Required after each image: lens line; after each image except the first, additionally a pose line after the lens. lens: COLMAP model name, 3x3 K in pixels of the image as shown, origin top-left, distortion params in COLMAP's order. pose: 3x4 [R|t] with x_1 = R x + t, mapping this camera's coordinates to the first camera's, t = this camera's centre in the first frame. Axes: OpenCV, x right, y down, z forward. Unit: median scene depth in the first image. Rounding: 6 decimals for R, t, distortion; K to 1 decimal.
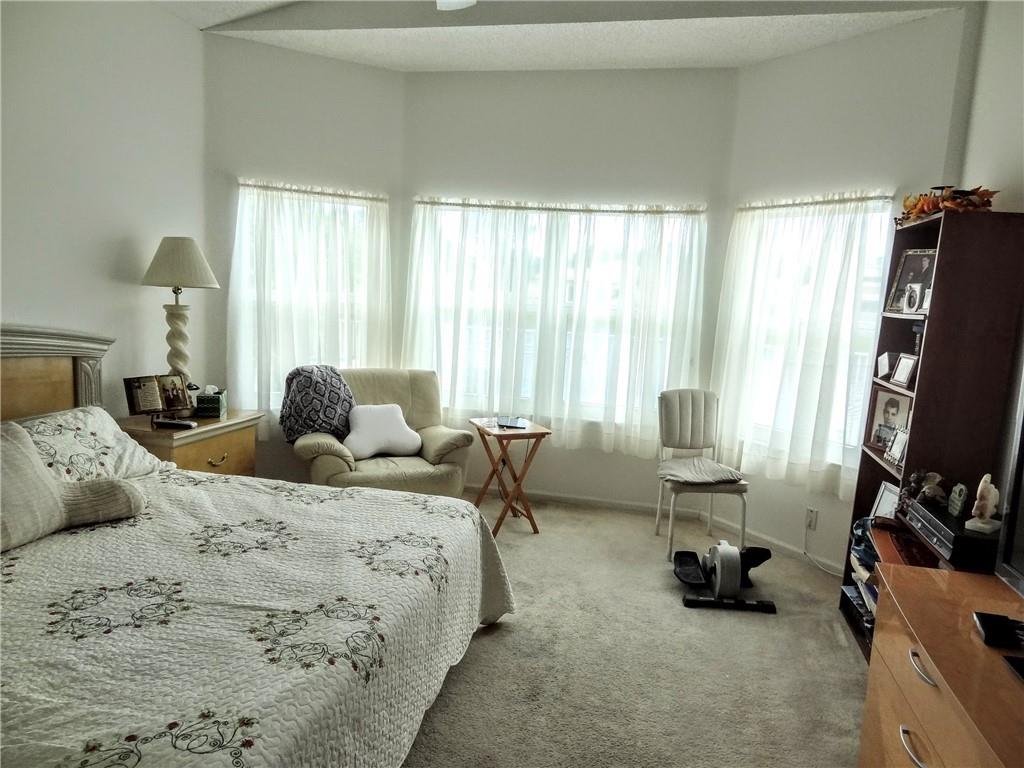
lens RADIAL K [[714.8, 0, 514.3], [0, 714.8, 384.4], [0, 0, 1]] dist [-0.002225, 0.007862]
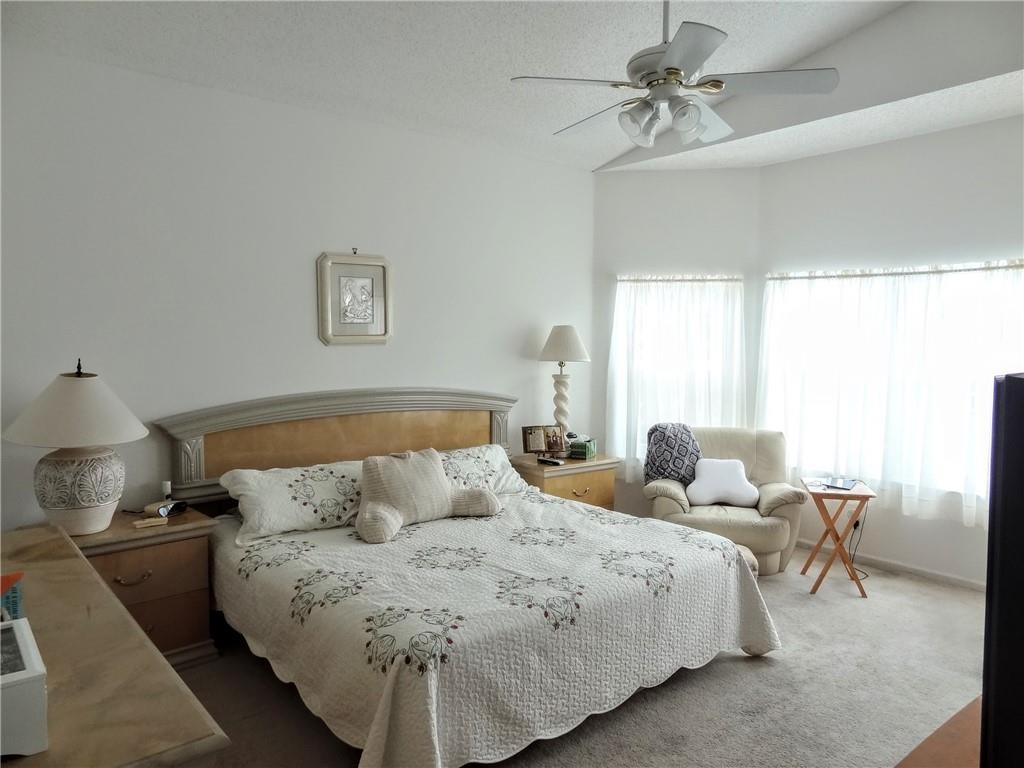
lens RADIAL K [[714.8, 0, 514.3], [0, 714.8, 384.4], [0, 0, 1]] dist [-0.002225, 0.007862]
pose [[0.787887, -0.004318, -0.615804, 0.298875], [-0.050380, 0.996172, -0.071443, 0.009270], [0.613755, 0.087313, 0.784653, -0.123504]]
